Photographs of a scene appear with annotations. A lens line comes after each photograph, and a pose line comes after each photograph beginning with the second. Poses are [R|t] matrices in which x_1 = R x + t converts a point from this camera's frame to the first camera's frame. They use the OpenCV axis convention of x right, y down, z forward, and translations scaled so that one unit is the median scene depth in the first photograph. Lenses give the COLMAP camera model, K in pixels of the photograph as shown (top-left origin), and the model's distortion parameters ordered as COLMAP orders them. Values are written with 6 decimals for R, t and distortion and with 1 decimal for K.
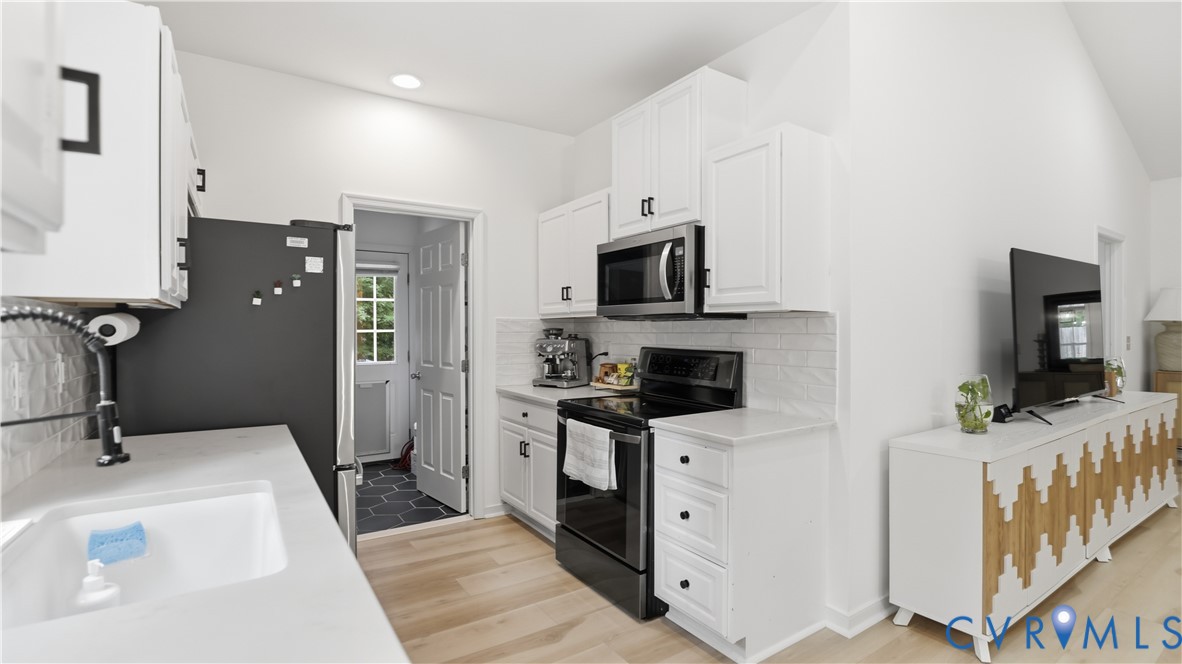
lens RADIAL K [[548.4, 0, 587.2], [0, 548.4, 337.9], [0, 0, 1]] dist [-0.028609, 0.004266]
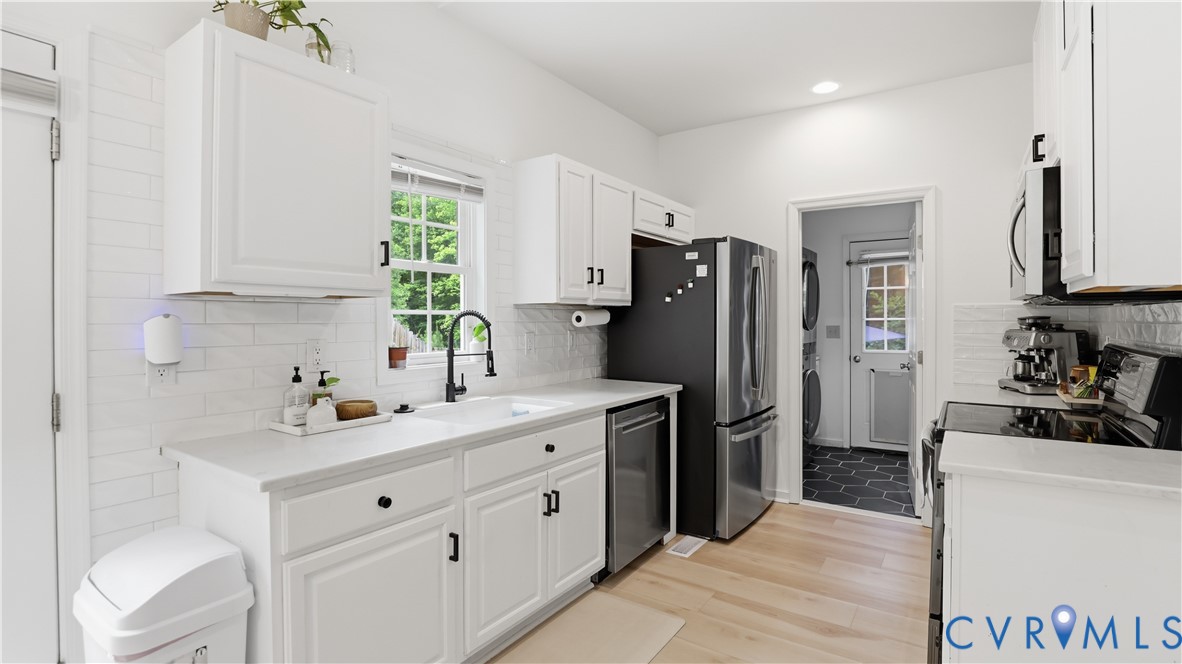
lens RADIAL K [[548.4, 0, 589.6], [0, 548.4, 326.0], [0, 0, 1]] dist [-0.028609, 0.004266]
pose [[0.381650, 0.012851, -0.924217, 0.607805], [-0.012035, 0.999888, 0.008933, -0.004621], [0.924228, 0.007714, 0.381762, 0.202509]]
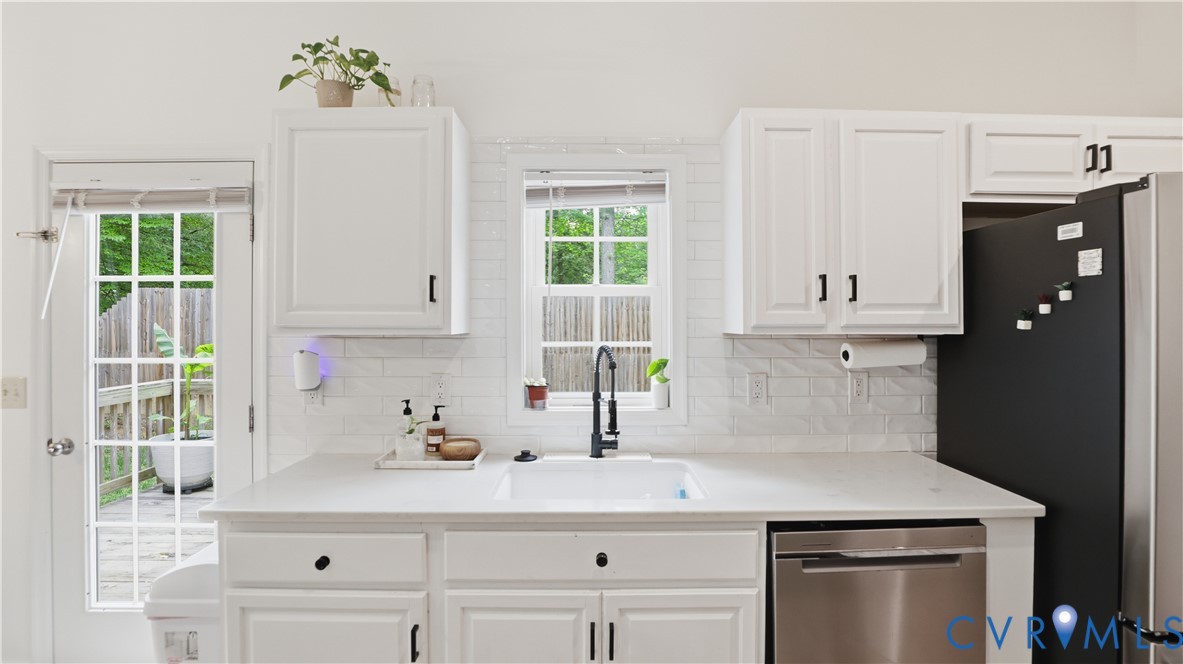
lens RADIAL K [[548.9, 0, 592.7], [0, 548.9, 322.3], [0, 0, 1]] dist [-0.028609, 0.004266]
pose [[-0.530016, 0.001116, -0.847987, 0.277189], [-0.011848, 0.999892, 0.008721, -0.061244], [0.847905, 0.014669, -0.529945, 0.782575]]
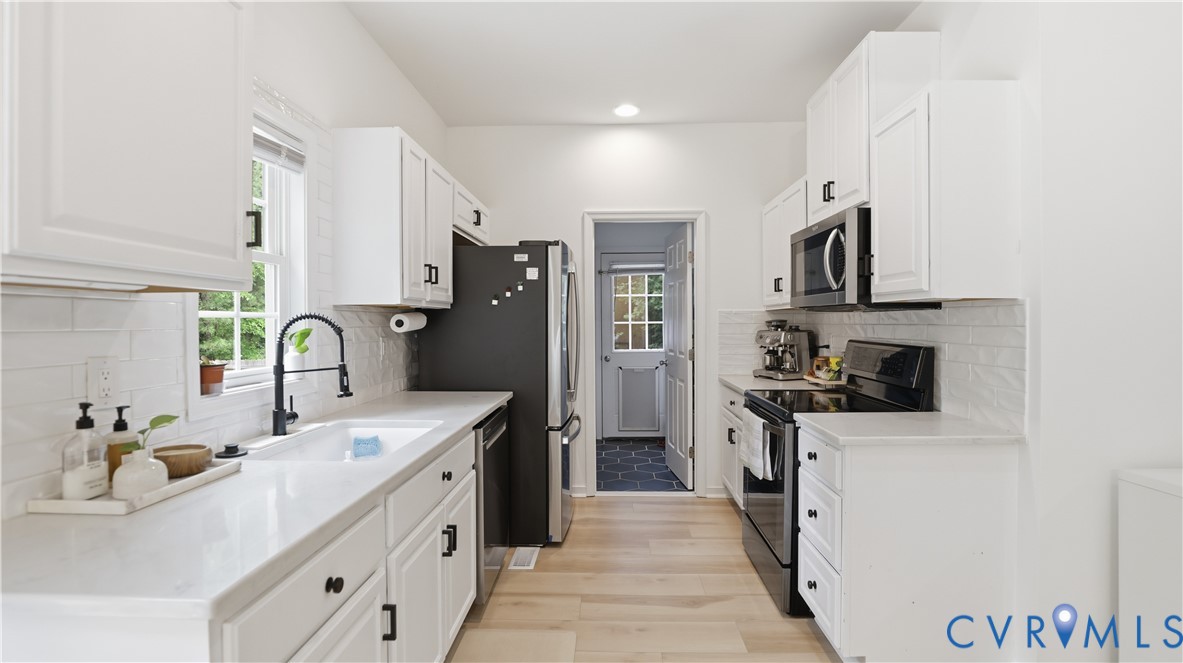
lens RADIAL K [[548.9, 0, 586.2], [0, 548.9, 330.8], [0, 0, 1]] dist [-0.028609, 0.004266]
pose [[0.814432, 0.006477, -0.580222, 0.355496], [-0.004444, 0.999978, 0.004925, -0.001416], [0.580241, -0.001433, 0.814443, -0.014558]]
